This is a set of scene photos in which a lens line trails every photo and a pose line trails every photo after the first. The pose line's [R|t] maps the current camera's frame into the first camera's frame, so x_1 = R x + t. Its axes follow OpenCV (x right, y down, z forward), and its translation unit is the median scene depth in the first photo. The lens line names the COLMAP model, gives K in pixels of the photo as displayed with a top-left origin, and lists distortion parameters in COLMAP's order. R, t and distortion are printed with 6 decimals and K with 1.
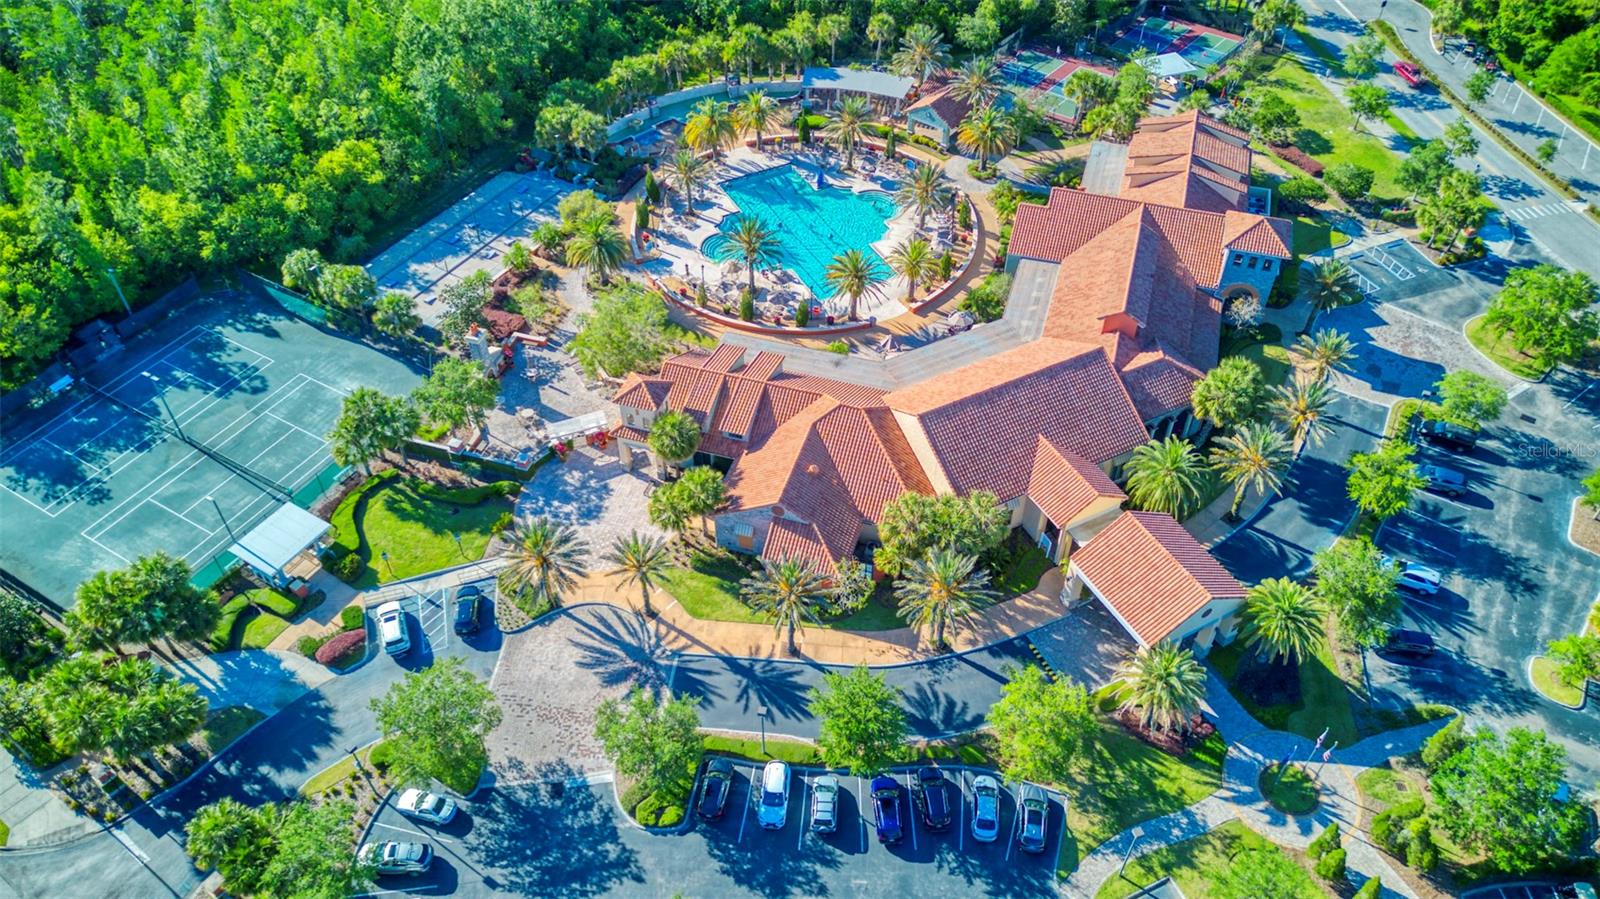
lens RADIAL K [[1165.2, 0, 800.0], [0, 1165.2, 449.5], [0, 0, 1]] dist [0.005880, -0.002584]
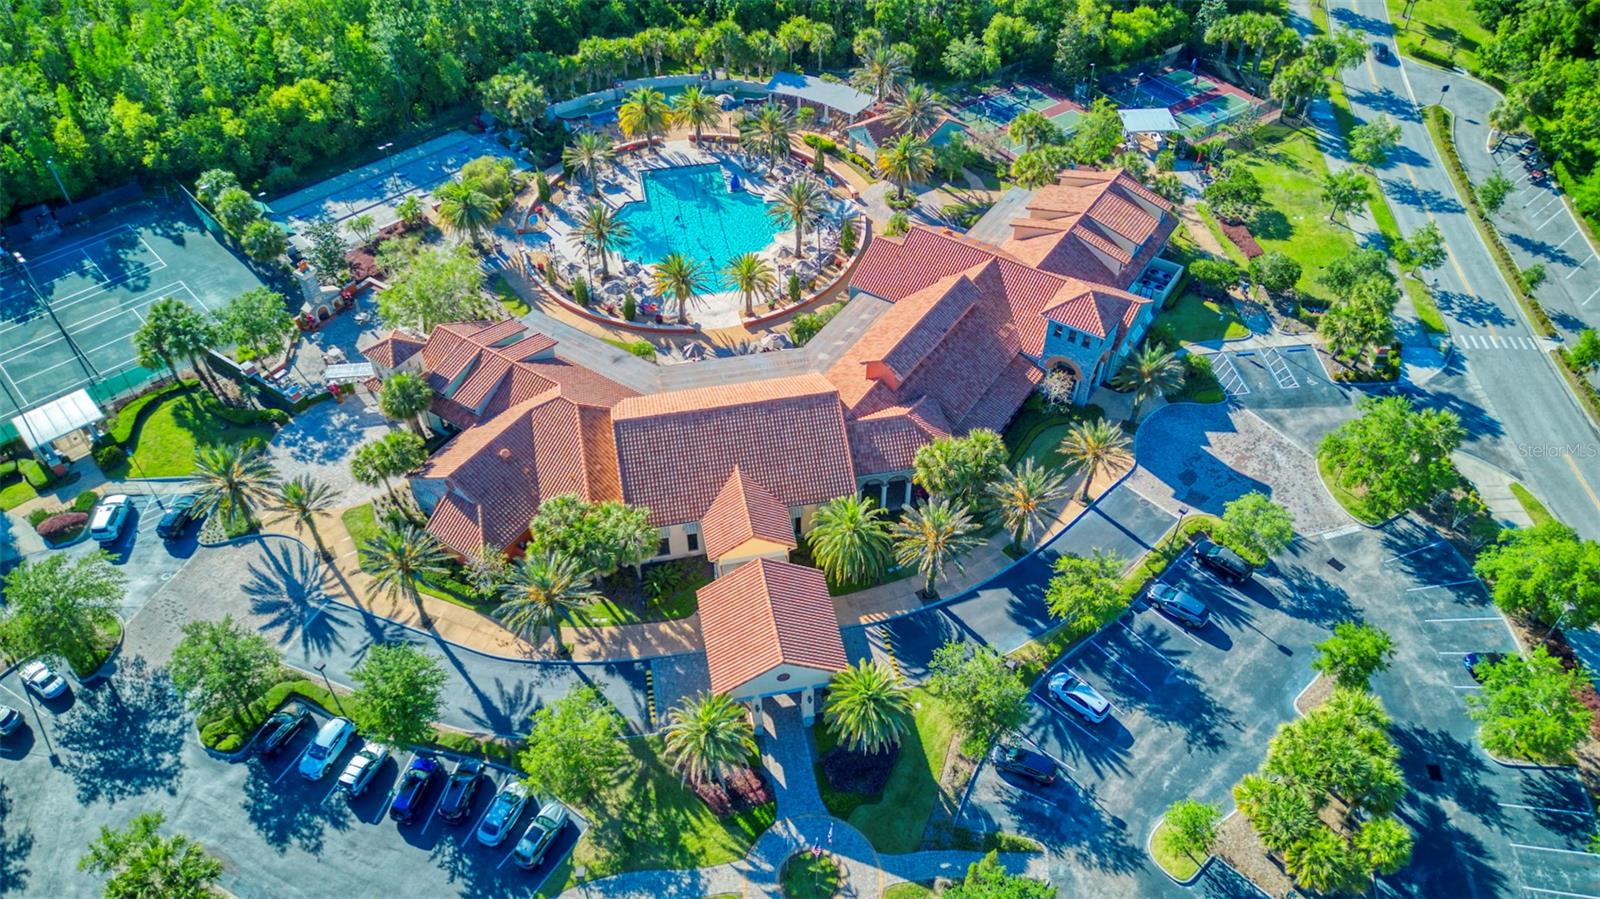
lens RADIAL K [[1165.2, 0, 800.0], [0, 1165.2, 449.5], [0, 0, 1]] dist [0.005880, -0.002584]
pose [[0.959324, 0.197813, -0.201414, 0.372477], [-0.197832, 0.980027, 0.020243, -0.046353], [0.201396, 0.020426, 0.979297, 0.048659]]
